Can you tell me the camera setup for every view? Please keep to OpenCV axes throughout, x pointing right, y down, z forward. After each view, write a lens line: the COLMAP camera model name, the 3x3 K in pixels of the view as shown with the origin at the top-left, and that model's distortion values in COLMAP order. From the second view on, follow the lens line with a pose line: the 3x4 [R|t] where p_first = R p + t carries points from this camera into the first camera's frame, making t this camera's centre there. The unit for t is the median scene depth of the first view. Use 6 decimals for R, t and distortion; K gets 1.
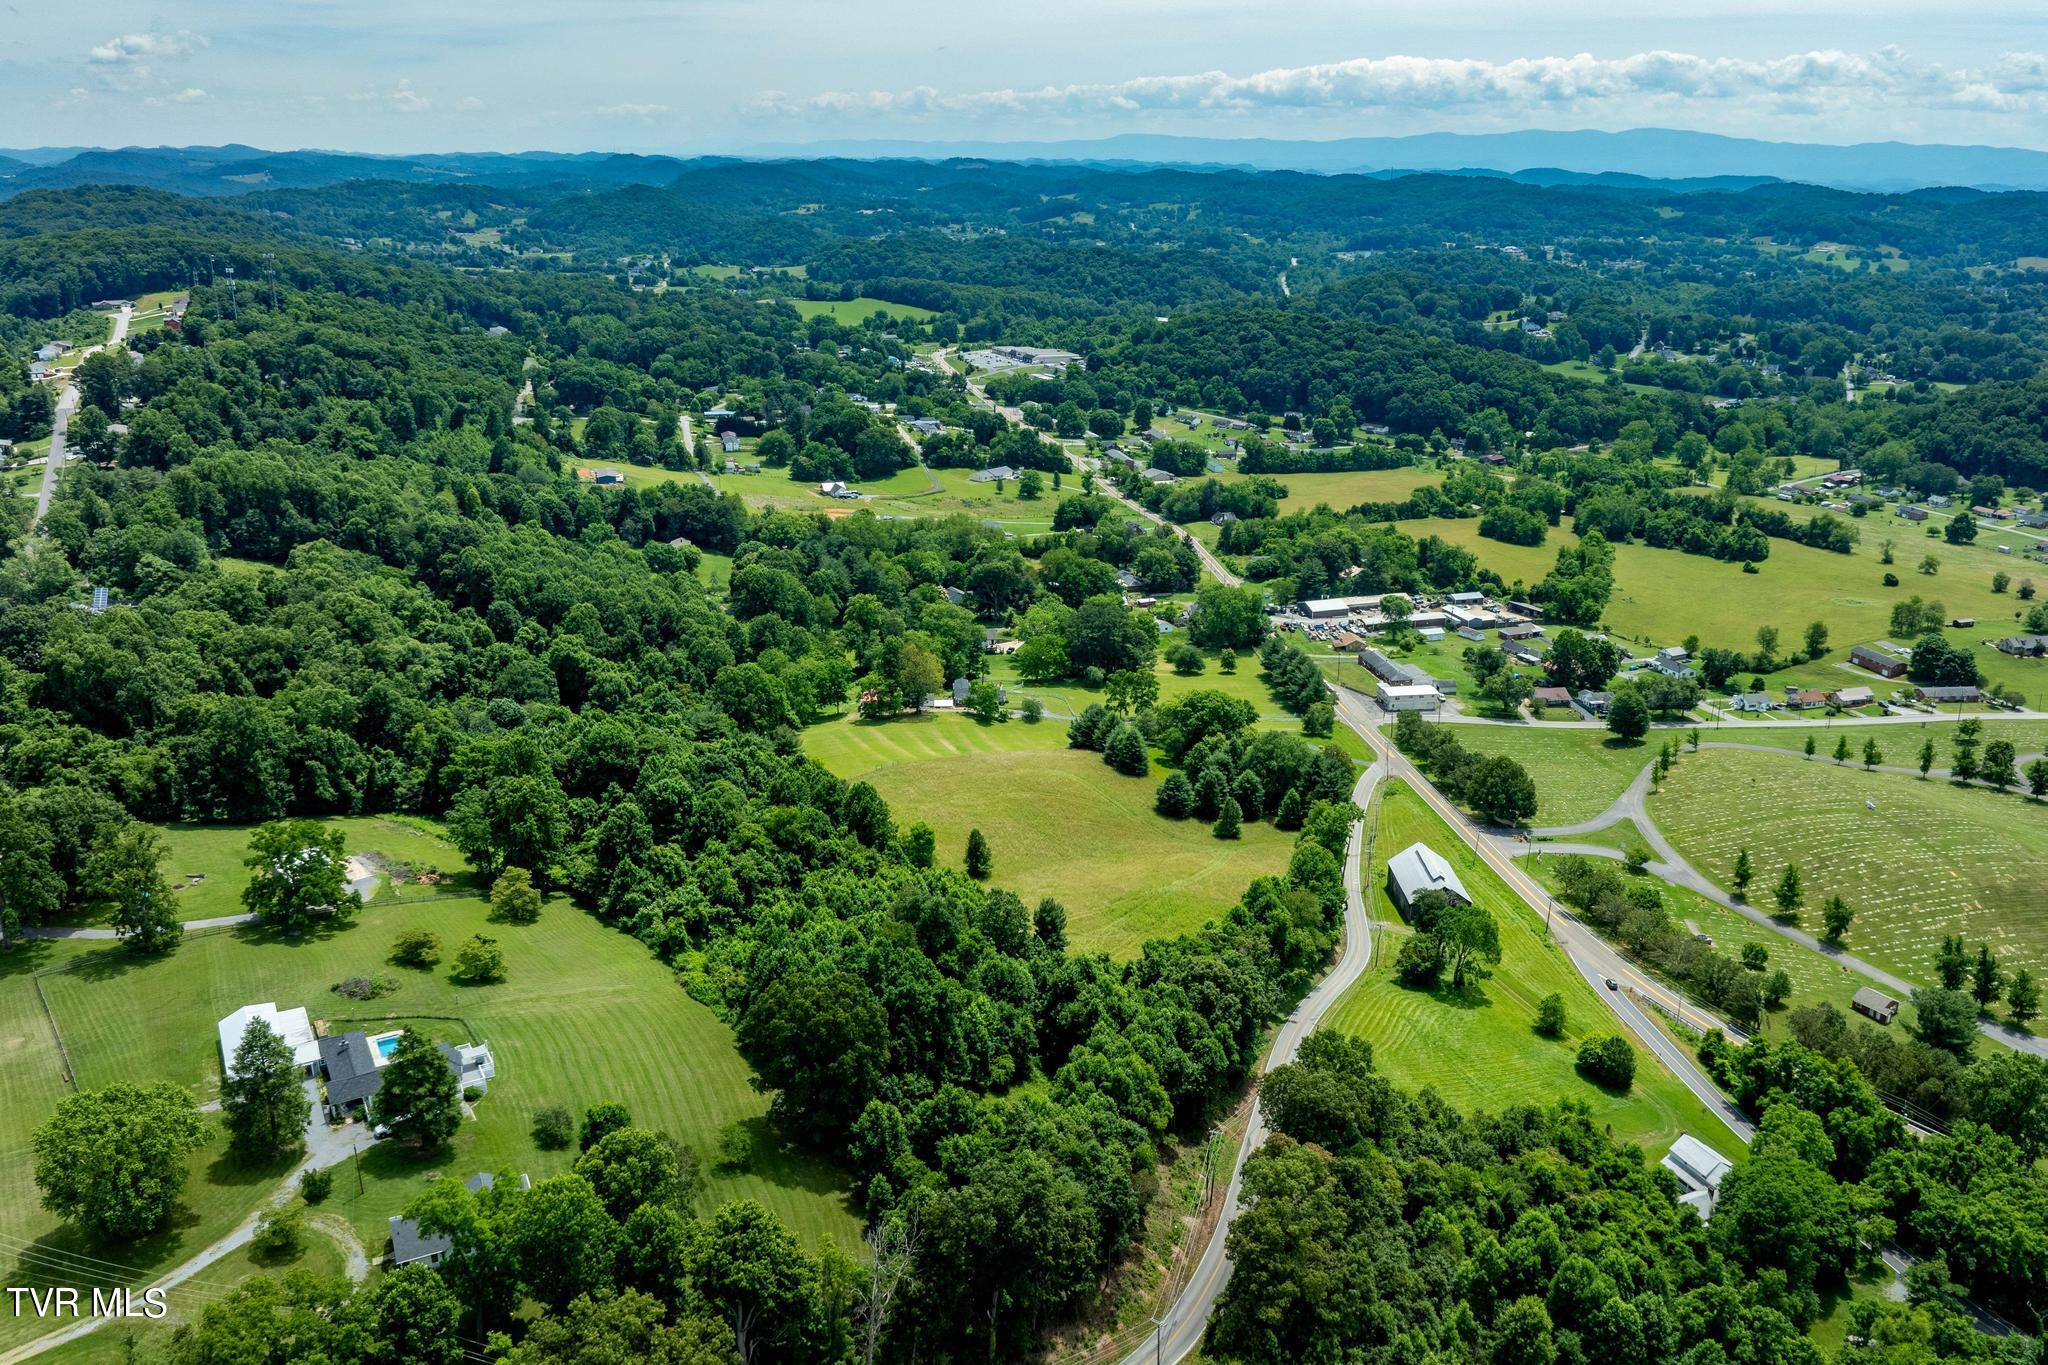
lens RADIAL K [[1549.6, 0, 1046.6], [0, 1549.6, 736.4], [0, 0, 1]] dist [-0.040659, 0.004386]
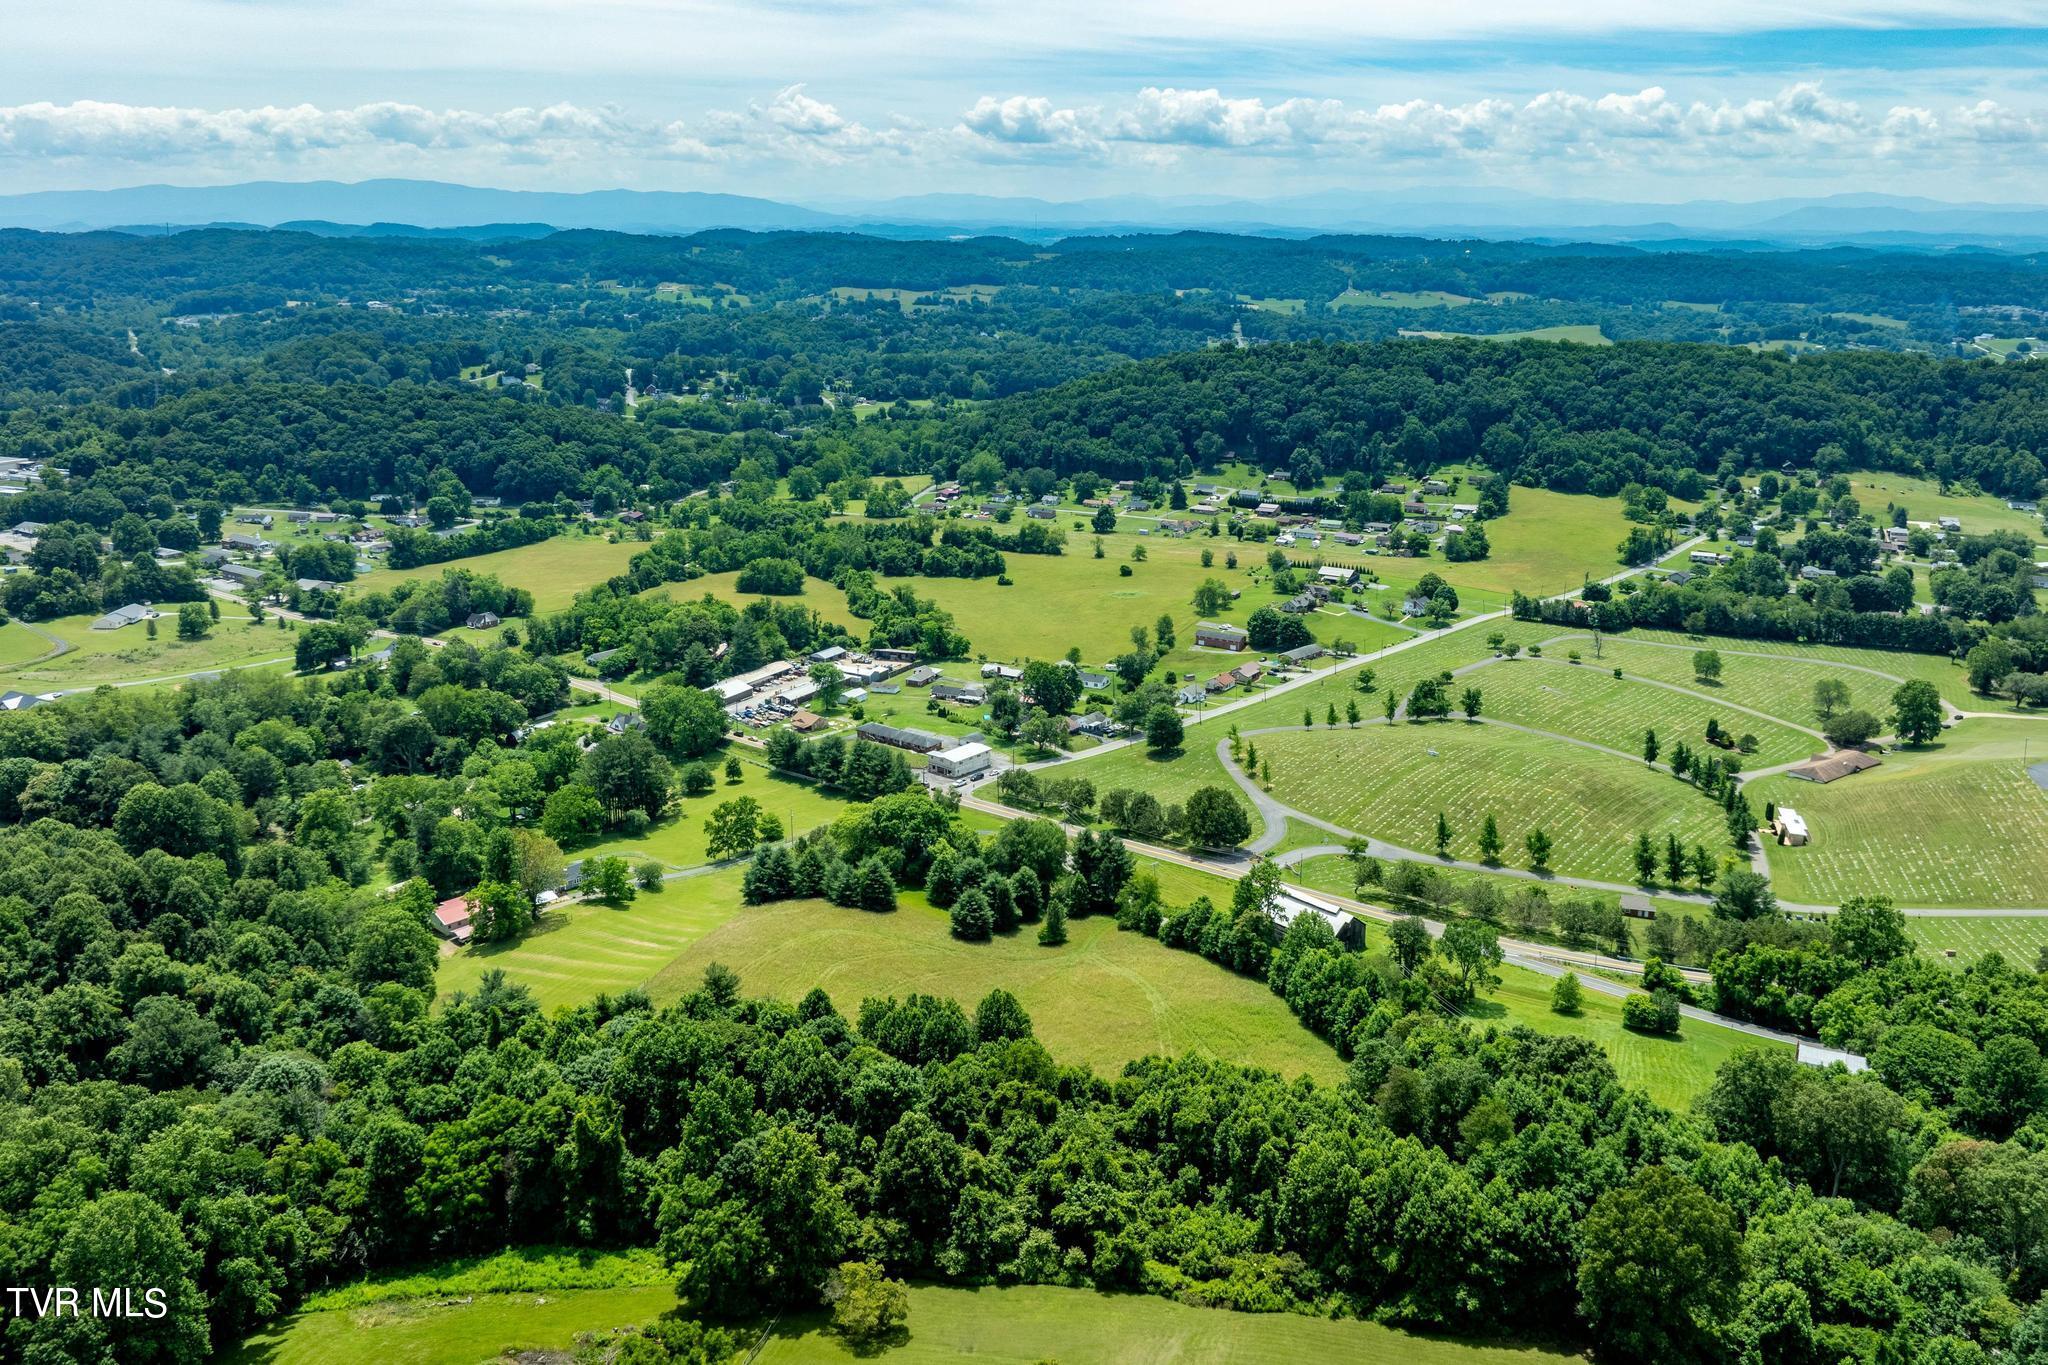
lens RADIAL K [[1549.6, 0, 1046.6], [0, 1549.6, 736.4], [0, 0, 1]] dist [-0.040659, 0.004386]
pose [[0.742730, -0.212936, 0.634831, -0.156049], [0.231287, 0.971318, 0.055204, -0.036785], [-0.628378, 0.105826, 0.770676, 0.097595]]
